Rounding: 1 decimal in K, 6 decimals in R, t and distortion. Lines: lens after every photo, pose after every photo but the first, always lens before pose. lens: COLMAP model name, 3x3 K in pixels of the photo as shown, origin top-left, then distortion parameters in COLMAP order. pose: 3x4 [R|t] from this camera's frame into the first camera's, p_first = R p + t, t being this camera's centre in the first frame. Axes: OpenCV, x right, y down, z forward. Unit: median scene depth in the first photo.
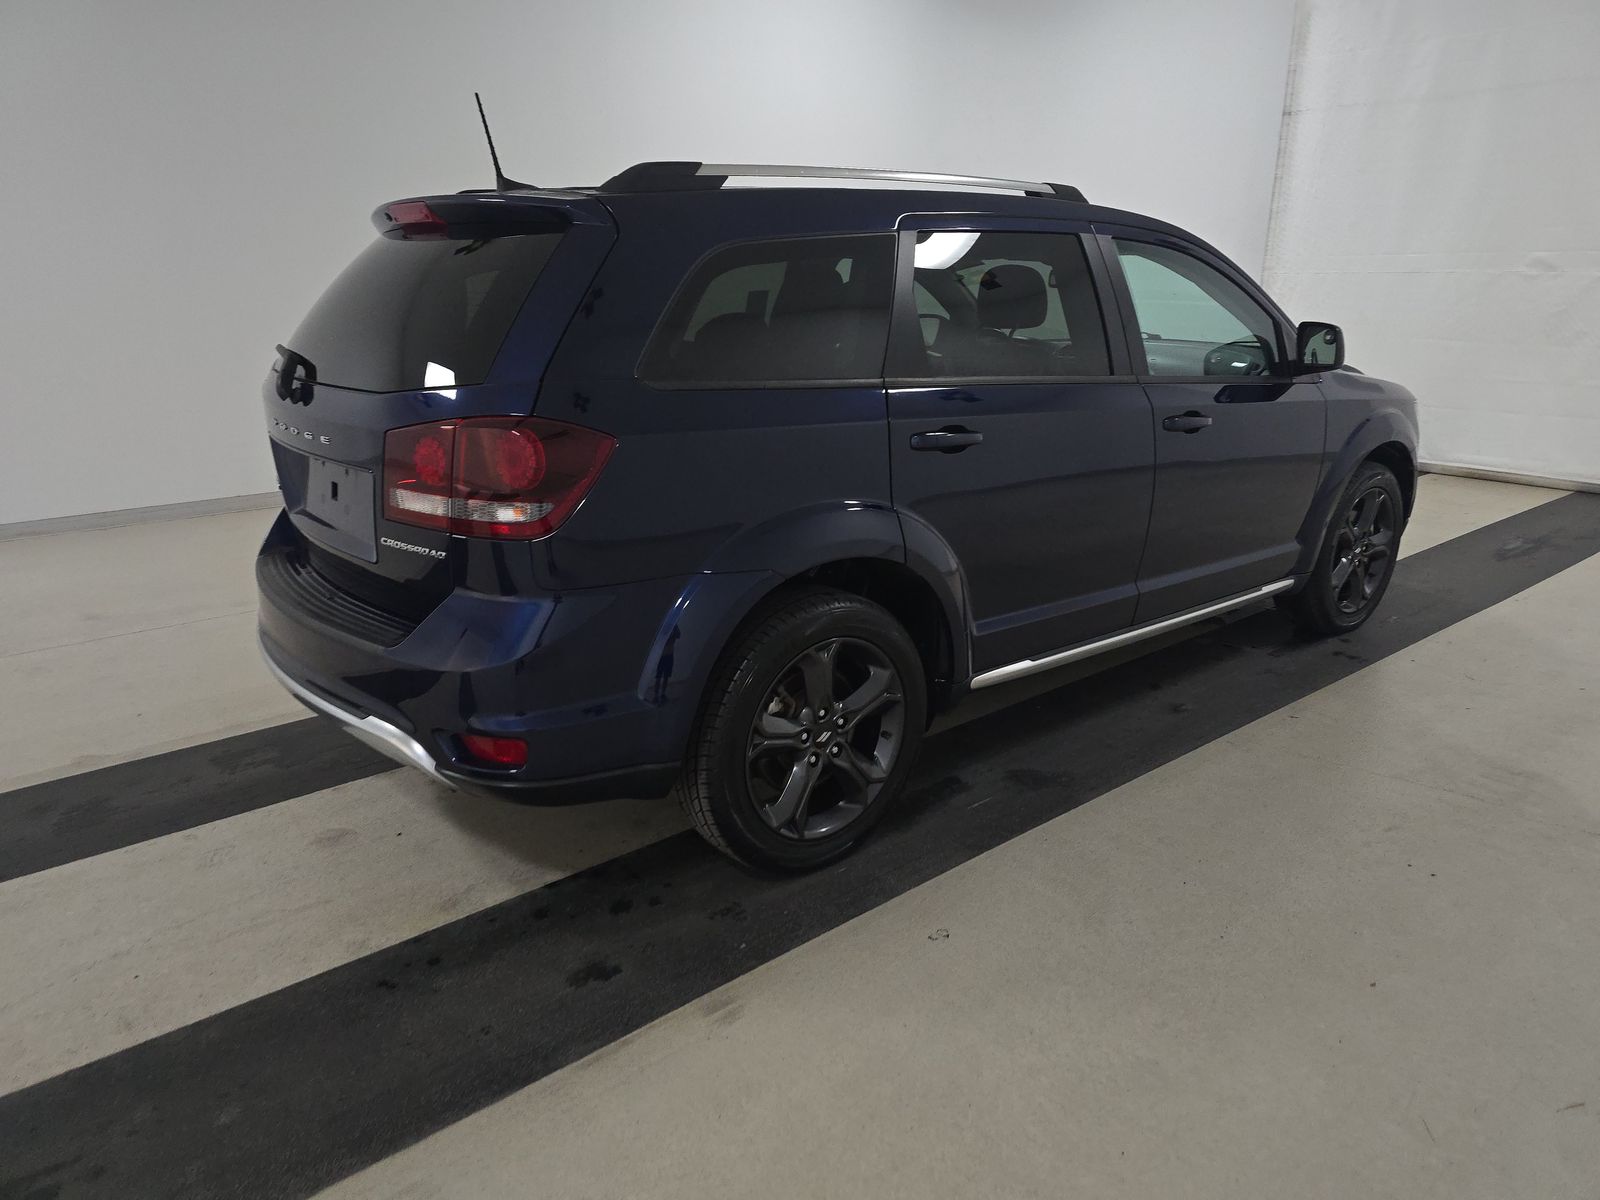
lens RADIAL K [[1092.7, 0, 800.0], [0, 1092.7, 600.0], [0, 0, 1]] dist [0.043531, -0.048421]
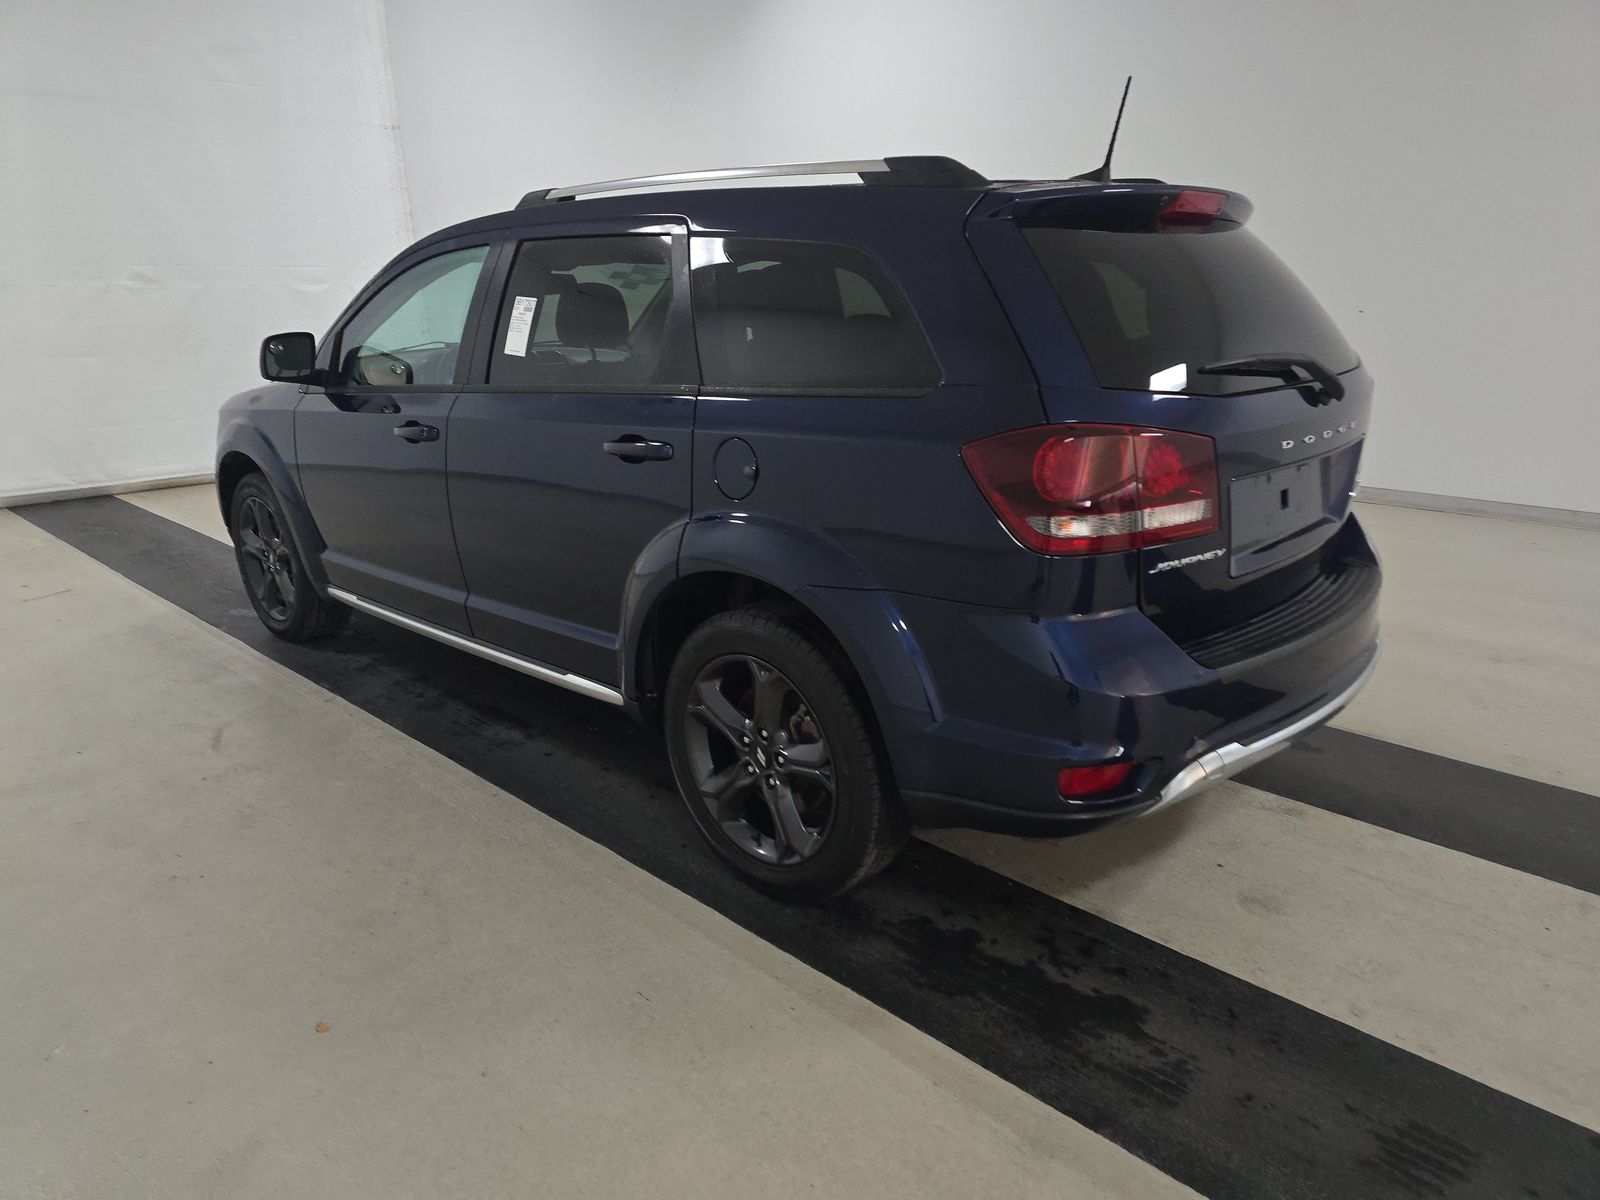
lens RADIAL K [[1092.7, 0, 800.0], [0, 1092.7, 600.0], [0, 0, 1]] dist [0.043531, -0.048421]
pose [[-0.147134, -0.264851, 0.952998, -0.934072], [0.285781, 0.911010, 0.297304, -0.302717], [-0.946932, 0.316093, -0.058352, 1.081294]]
